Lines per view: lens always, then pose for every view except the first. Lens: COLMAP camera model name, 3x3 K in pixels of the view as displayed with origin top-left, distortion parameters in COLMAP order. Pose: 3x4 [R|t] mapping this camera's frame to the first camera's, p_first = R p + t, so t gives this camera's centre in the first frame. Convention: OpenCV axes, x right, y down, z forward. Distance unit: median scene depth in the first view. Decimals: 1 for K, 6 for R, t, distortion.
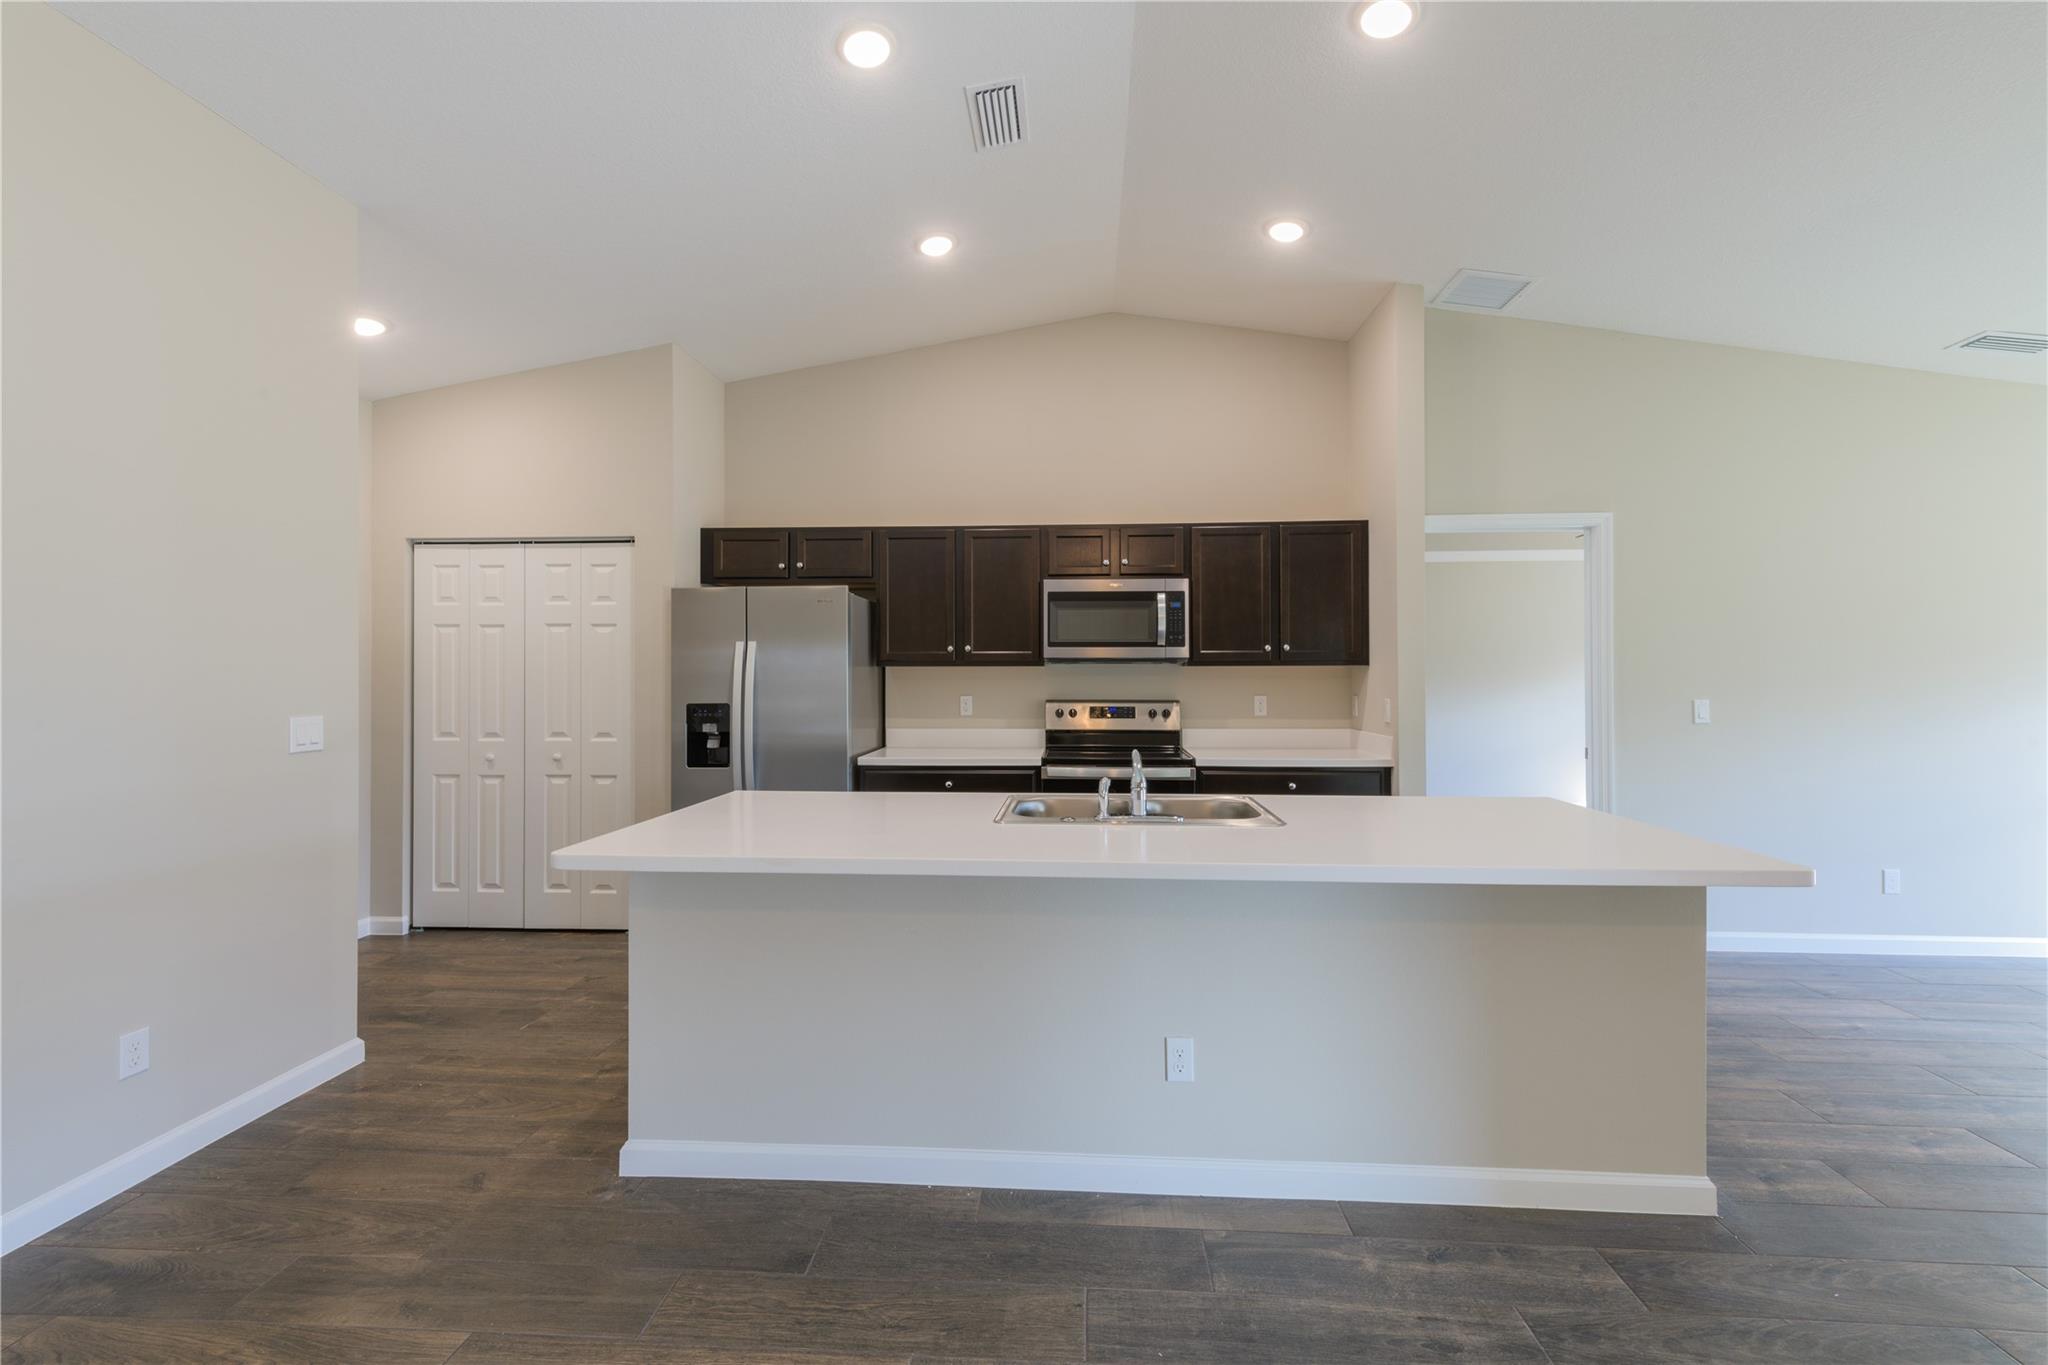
lens RADIAL K [[836.4, 0, 1036.8], [0, 836.4, 677.6], [0, 0, 1]] dist [0.010537, -0.003047]
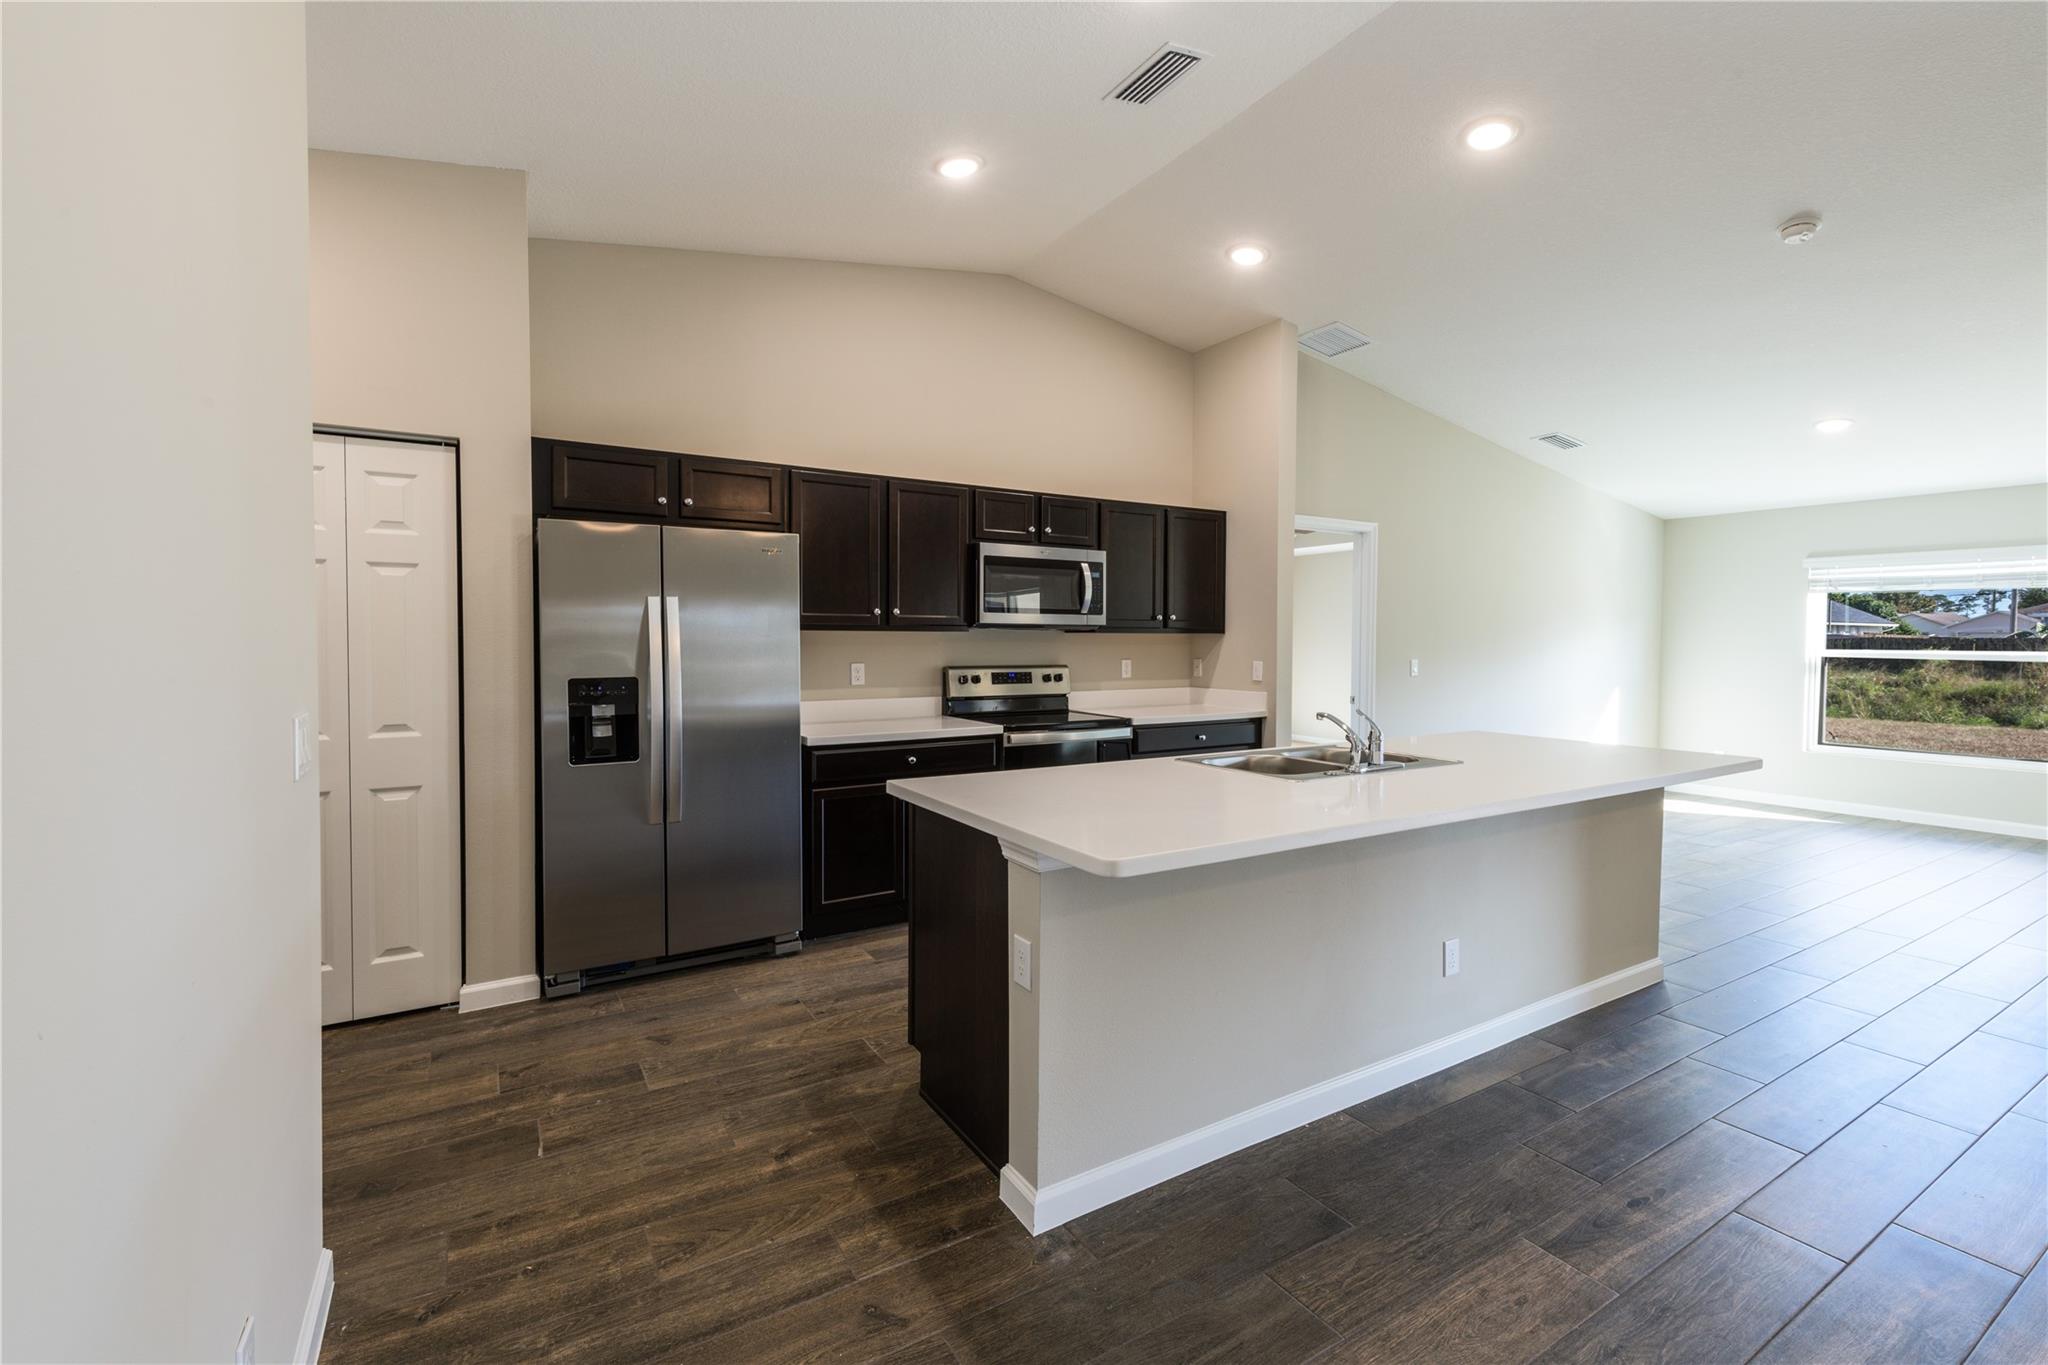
lens RADIAL K [[836.4, 0, 1023.3], [0, 836.4, 666.2], [0, 0, 1]] dist [0.010537, -0.003047]
pose [[0.830811, -0.012698, 0.556410, -0.498035], [0.000030, 0.999741, 0.022771, 0.004394], [-0.556555, -0.018901, 0.830596, 0.168046]]
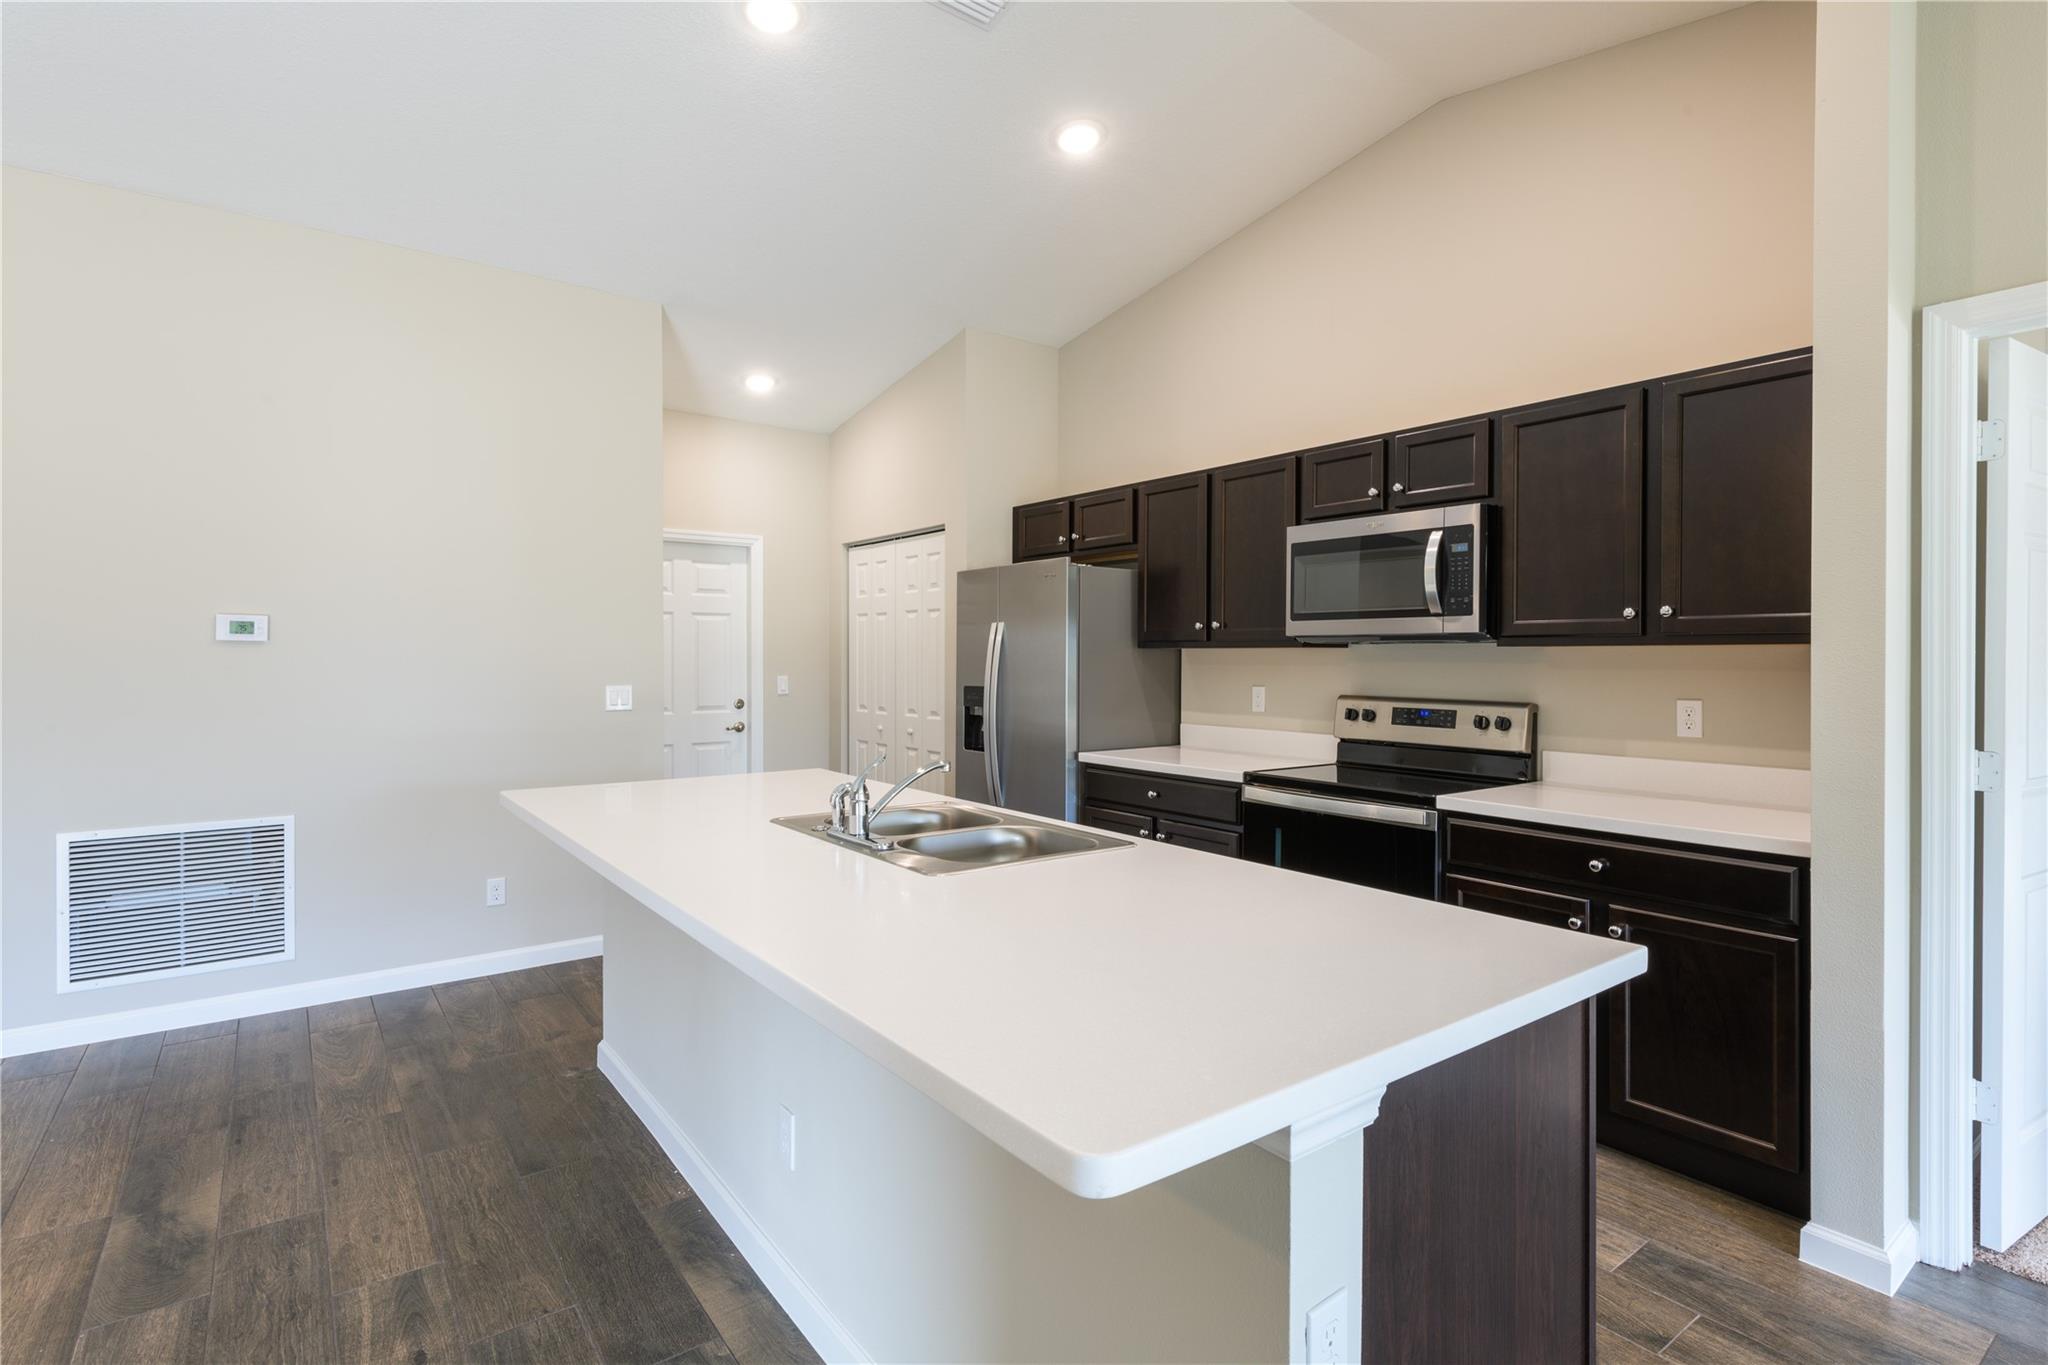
lens RADIAL K [[986.6, 0, 1012.3], [0, 986.6, 674.1], [0, 0, 1]] dist [0.010357, -0.000507]
pose [[0.651692, 0.017575, -0.758280, 0.507165], [-0.008125, 0.999836, 0.016191, -0.002747], [0.758441, -0.004391, 0.651727, 0.270630]]
